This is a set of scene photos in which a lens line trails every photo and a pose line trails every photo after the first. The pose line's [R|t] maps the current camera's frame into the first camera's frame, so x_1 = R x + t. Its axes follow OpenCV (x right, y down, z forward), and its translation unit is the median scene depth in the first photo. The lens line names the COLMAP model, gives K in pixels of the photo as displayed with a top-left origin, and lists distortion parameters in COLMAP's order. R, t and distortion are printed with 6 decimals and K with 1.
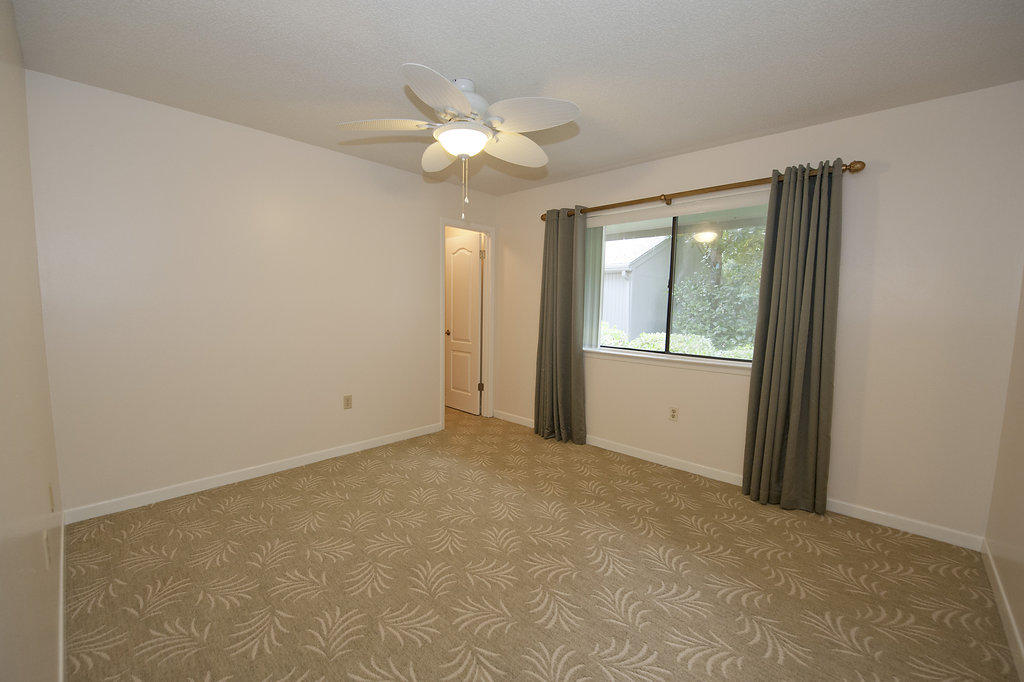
lens RADIAL K [[410.9, 0, 515.8], [0, 410.9, 346.3], [0, 0, 1]] dist [-0.019810, -0.000145]
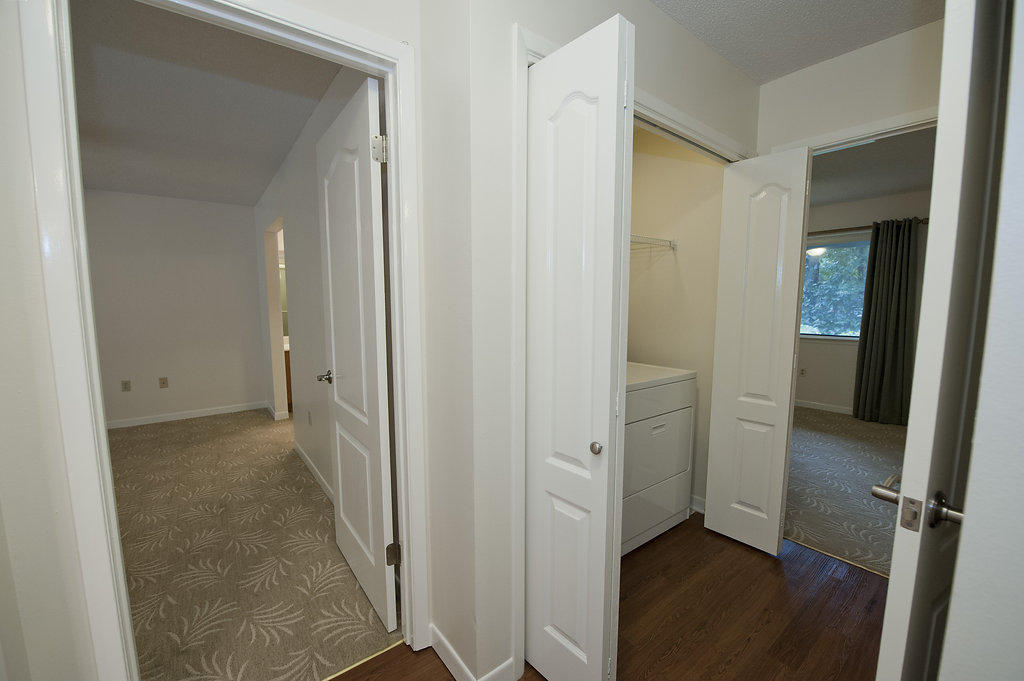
lens RADIAL K [[410.9, 0, 515.8], [0, 410.9, 345.8], [0, 0, 1]] dist [-0.019810, -0.000145]
pose [[0.988224, -0.003556, -0.152970, -0.532675], [0.003699, 0.999993, 0.000653, 0.064733], [0.152967, -0.001211, 0.988231, -0.815959]]
